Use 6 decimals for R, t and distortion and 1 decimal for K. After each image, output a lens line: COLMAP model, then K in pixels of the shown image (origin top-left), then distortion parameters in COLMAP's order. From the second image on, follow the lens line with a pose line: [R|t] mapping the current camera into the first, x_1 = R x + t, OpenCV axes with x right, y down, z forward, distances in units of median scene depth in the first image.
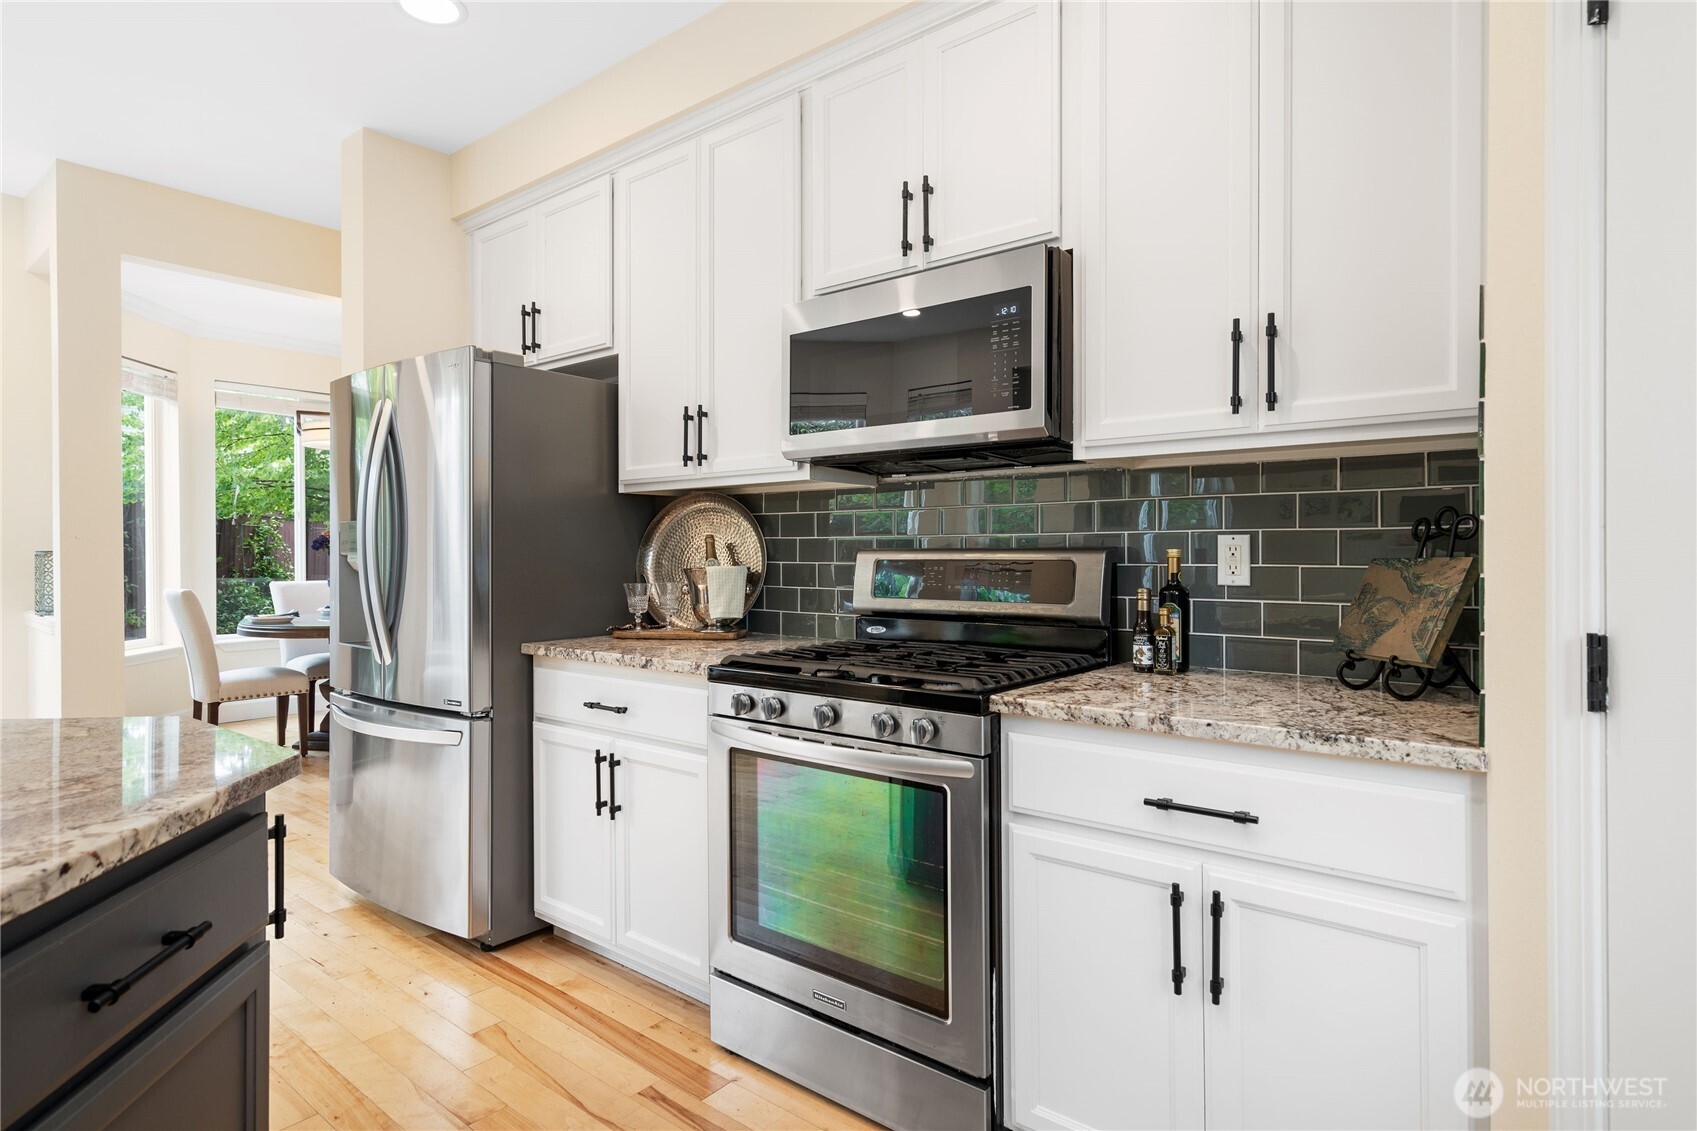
lens RADIAL K [[920.8, 0, 846.6], [0, 920.8, 555.7], [0, 0, 1]] dist [0.008571, 0.001333]
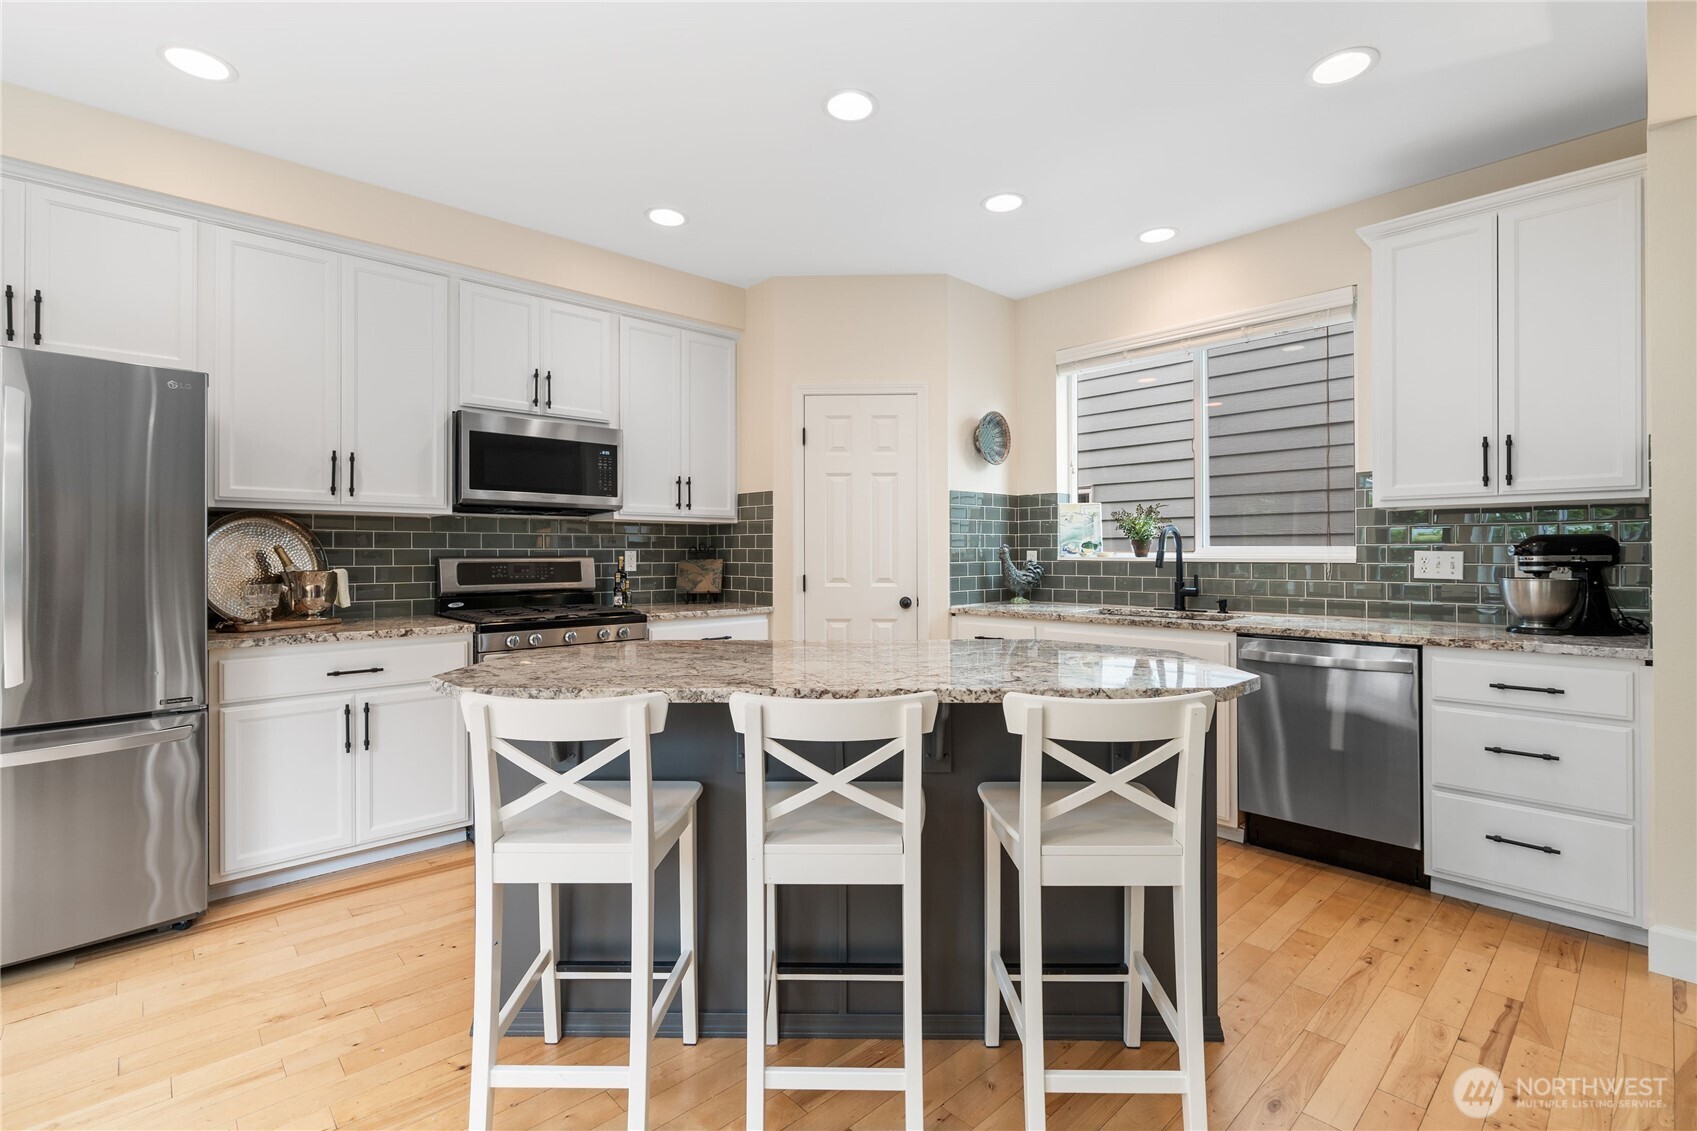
lens RADIAL K [[776.5, 0, 852.5], [0, 776.5, 551.0], [0, 0, 1]] dist [0.001070, 0.001496]
pose [[0.123908, 0.007443, 0.992266, -1.616342], [0.006368, 0.999945, -0.008296, -0.001068], [-0.992273, 0.007346, 0.123853, 0.145728]]
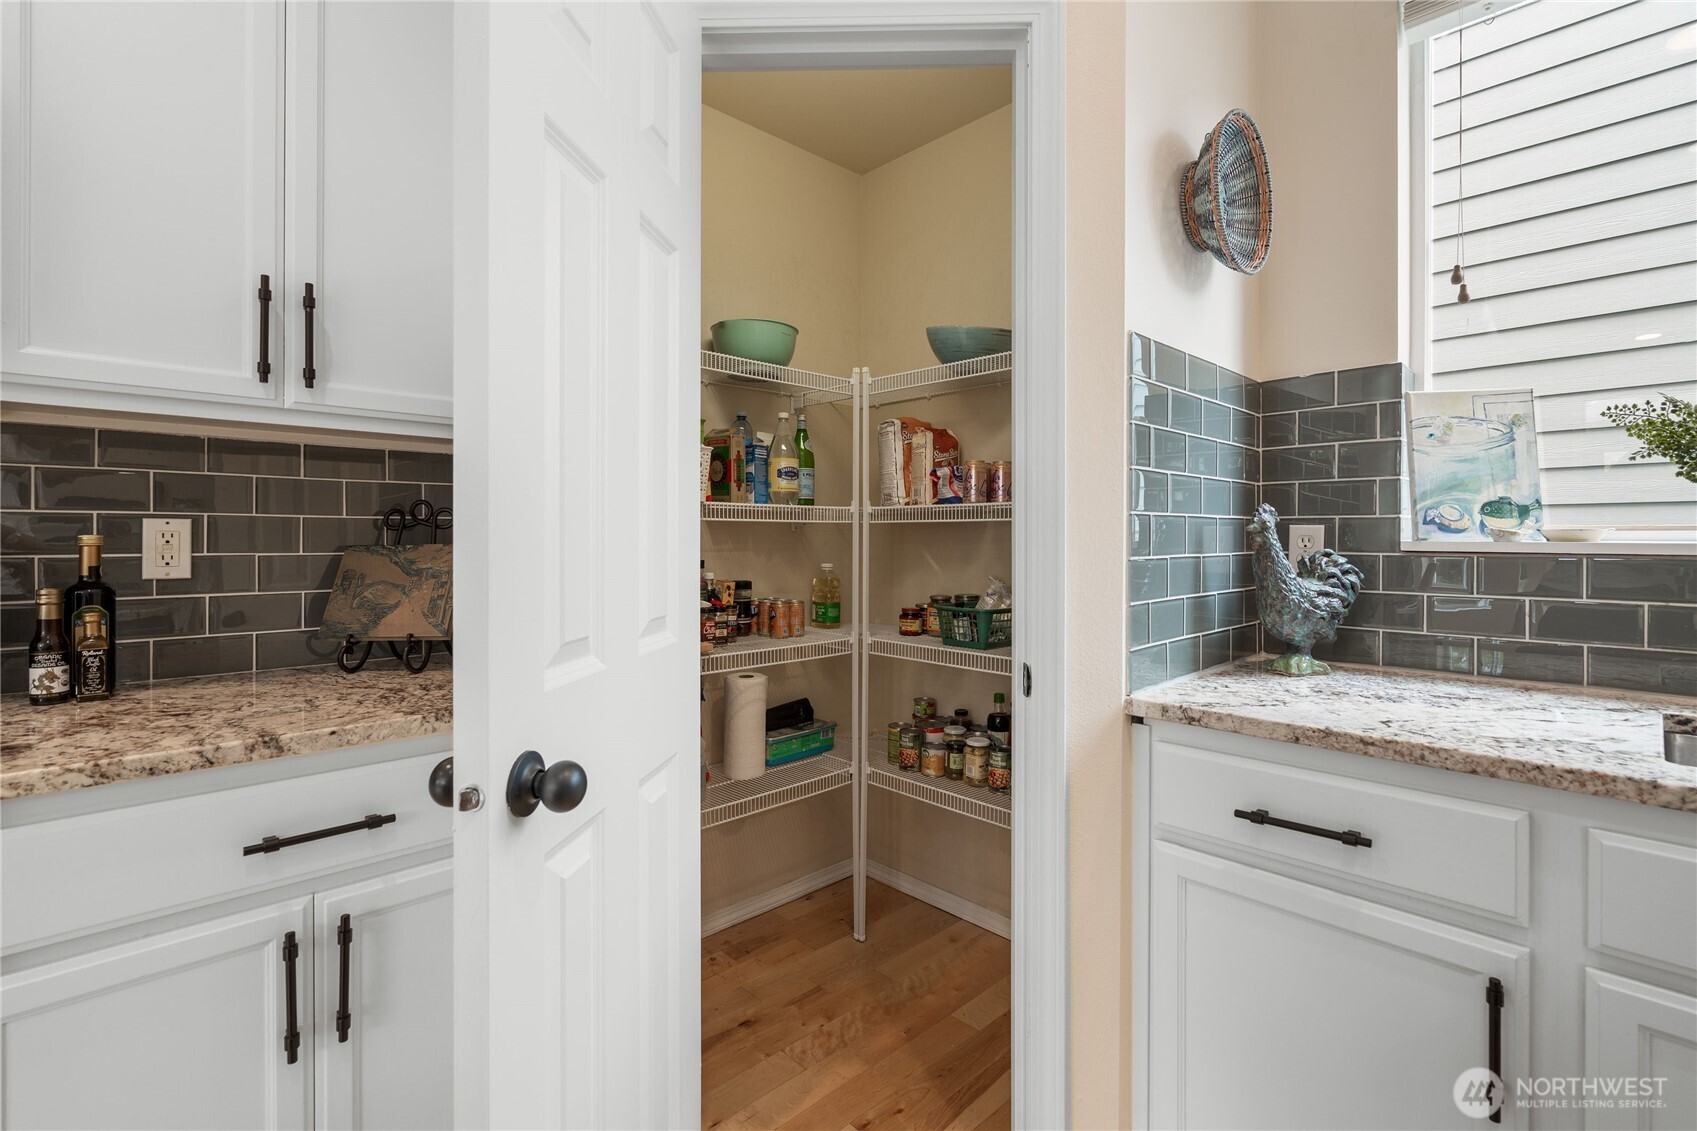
lens RADIAL K [[776.5, 0, 853.5], [0, 776.5, 535.2], [0, 0, 1]] dist [0.001070, 0.001496]
pose [[0.118900, 0.009344, 0.992862, -0.213349], [0.002848, 0.999948, -0.009752, 0.001336], [-0.992902, 0.003987, 0.118867, 0.298897]]
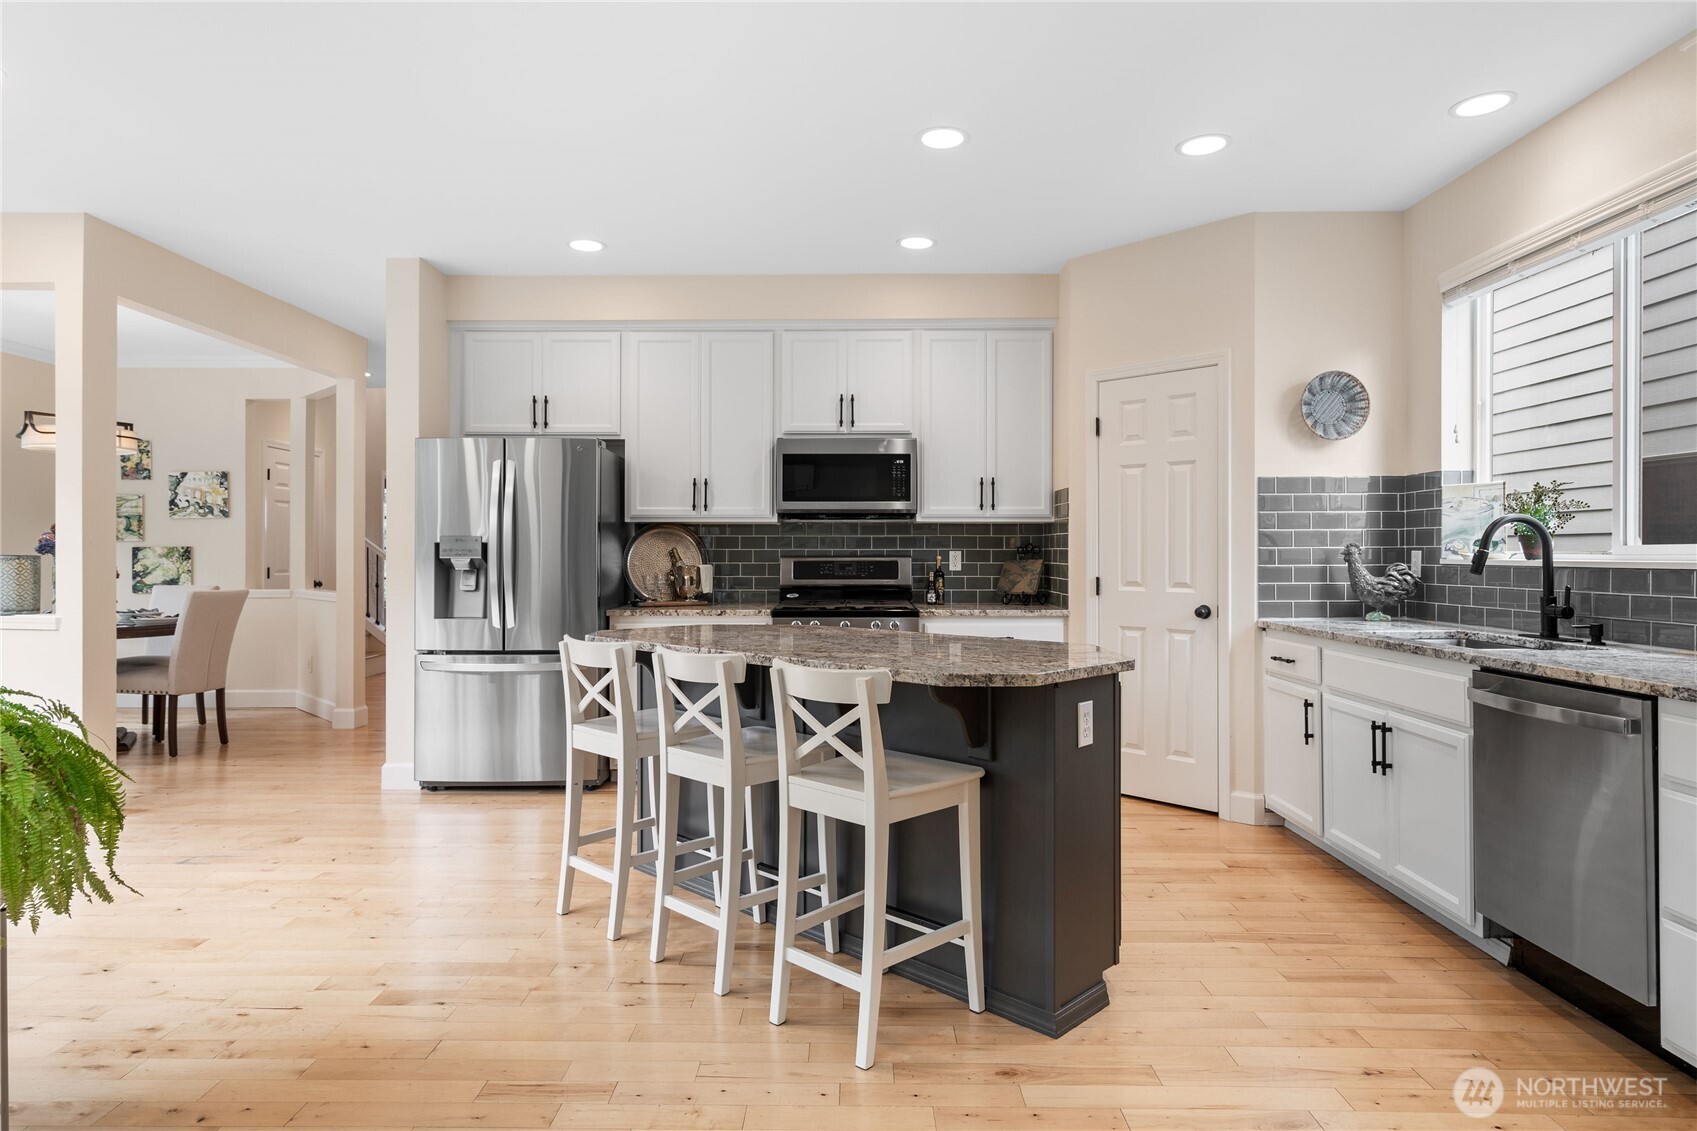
lens RADIAL K [[981.2, 0, 843.7], [0, 981.2, 555.8], [0, 0, 1]] dist [0.017111, 0.001281]
pose [[0.774764, 0.002378, 0.632246, -1.586321], [0.000272, 0.999992, -0.004095, 0.002361], [-0.632250, 0.003344, 0.774757, -0.948268]]
